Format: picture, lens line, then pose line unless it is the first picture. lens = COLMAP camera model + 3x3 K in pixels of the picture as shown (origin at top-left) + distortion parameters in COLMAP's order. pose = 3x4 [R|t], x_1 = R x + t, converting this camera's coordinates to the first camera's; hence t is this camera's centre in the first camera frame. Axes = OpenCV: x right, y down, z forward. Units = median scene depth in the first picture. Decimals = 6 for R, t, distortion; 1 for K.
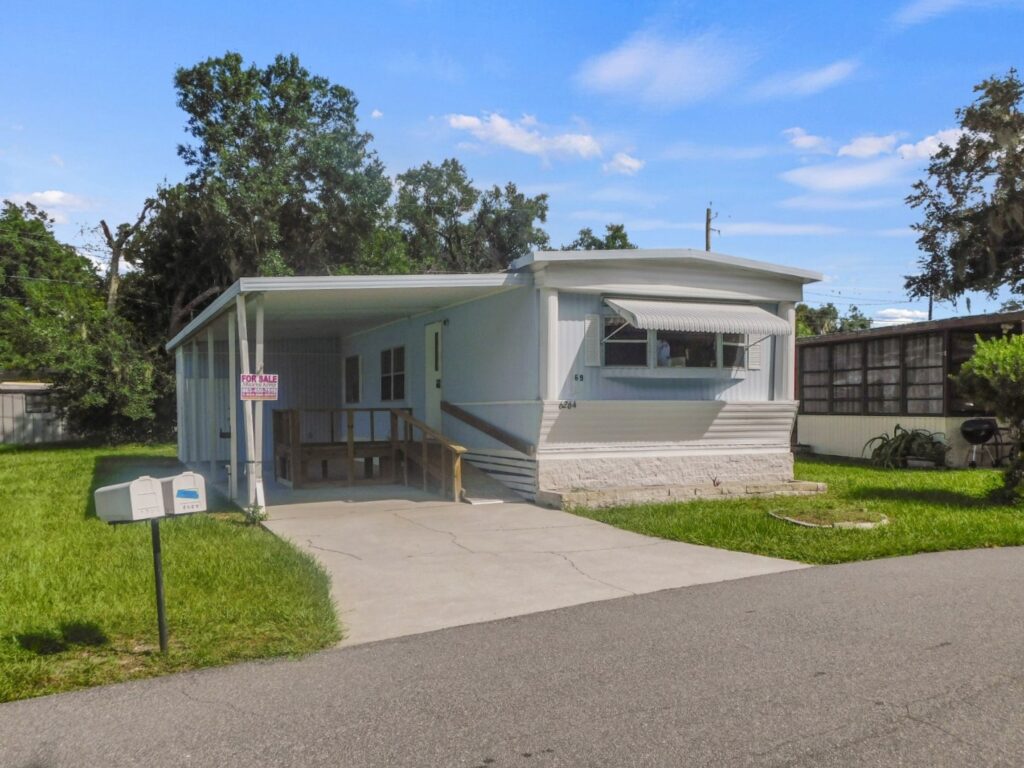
lens RADIAL K [[957.0, 0, 510.1], [0, 957.0, 419.5], [0, 0, 1]] dist [0.004349, -0.015567]
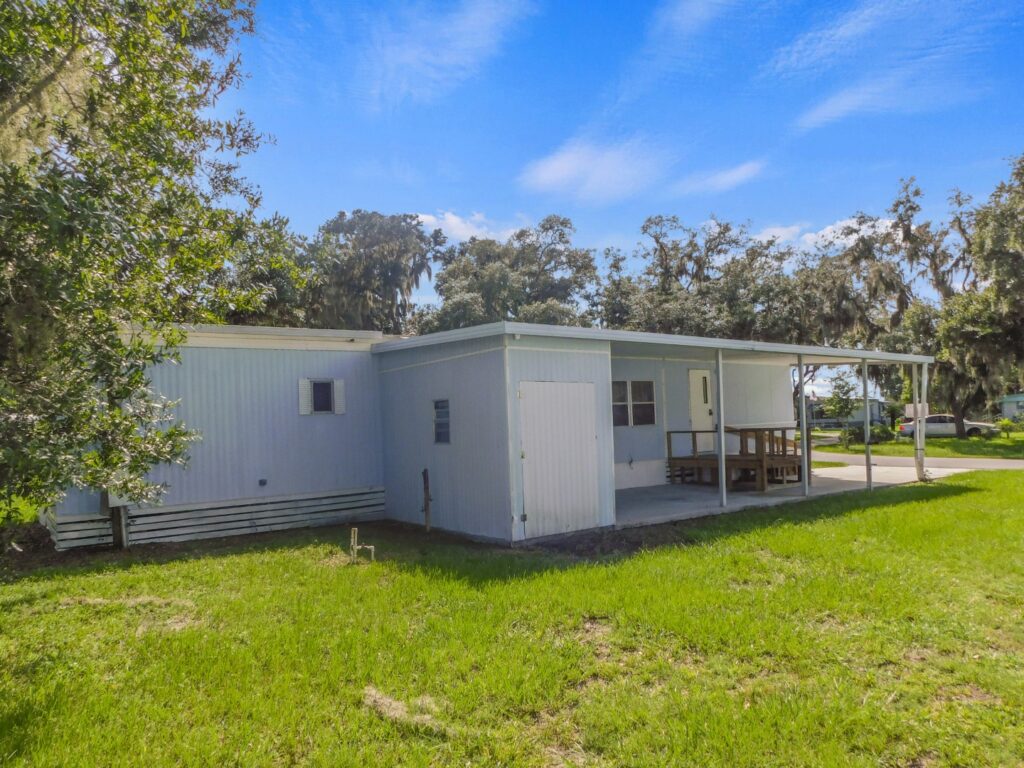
lens RADIAL K [[679.8, 0, 517.6], [0, 679.8, 420.6], [0, 0, 1]] dist [-0.063086, 0.047462]
pose [[-0.230999, 0.019775, 0.972753, -1.133780], [0.050519, 0.998689, -0.008306, -0.035515], [-0.971641, 0.047224, -0.231695, 1.714427]]
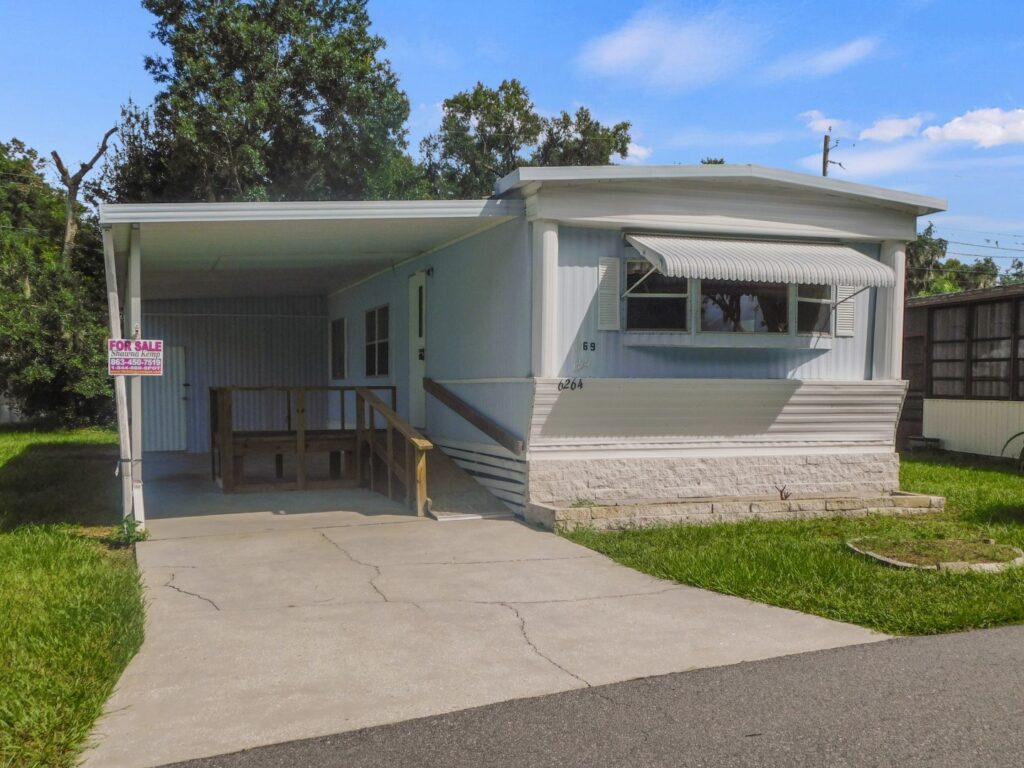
lens RADIAL K [[1126.2, 0, 511.2], [0, 1126.2, 435.7], [0, 0, 1]] dist [0.008354, 0.013920]
pose [[0.996908, 0.010225, -0.077908, 0.072486], [-0.007654, 0.999418, 0.033228, -0.004036], [0.078202, -0.032529, 0.996407, 0.138079]]
